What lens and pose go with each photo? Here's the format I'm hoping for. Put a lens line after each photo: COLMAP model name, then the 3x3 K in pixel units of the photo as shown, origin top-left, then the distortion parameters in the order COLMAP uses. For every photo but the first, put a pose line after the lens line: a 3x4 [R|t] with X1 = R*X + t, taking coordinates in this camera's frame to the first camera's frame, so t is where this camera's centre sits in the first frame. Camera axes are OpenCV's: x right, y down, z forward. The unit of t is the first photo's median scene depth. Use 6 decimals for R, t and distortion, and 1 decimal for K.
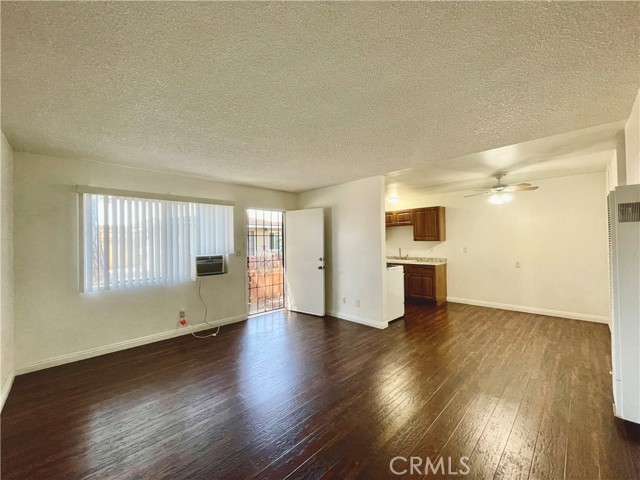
lens RADIAL K [[260.1, 0, 320.0], [0, 260.1, 240.0], [0, 0, 1]] dist [-0.001903, -0.000306]
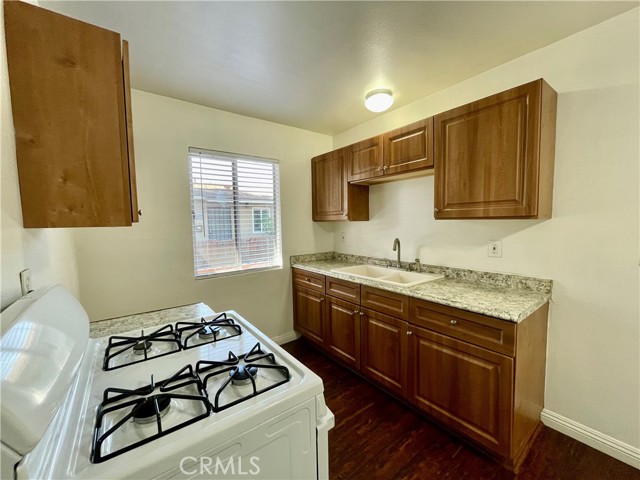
lens RADIAL K [[260.1, 0, 320.0], [0, 260.1, 240.0], [0, 0, 1]] dist [-0.001903, -0.000306]
pose [[0.992065, 0.007479, -0.125505, 0.272899], [0.002856, 0.996631, 0.081968, 0.002658], [0.125695, -0.081676, 0.988701, 0.694149]]
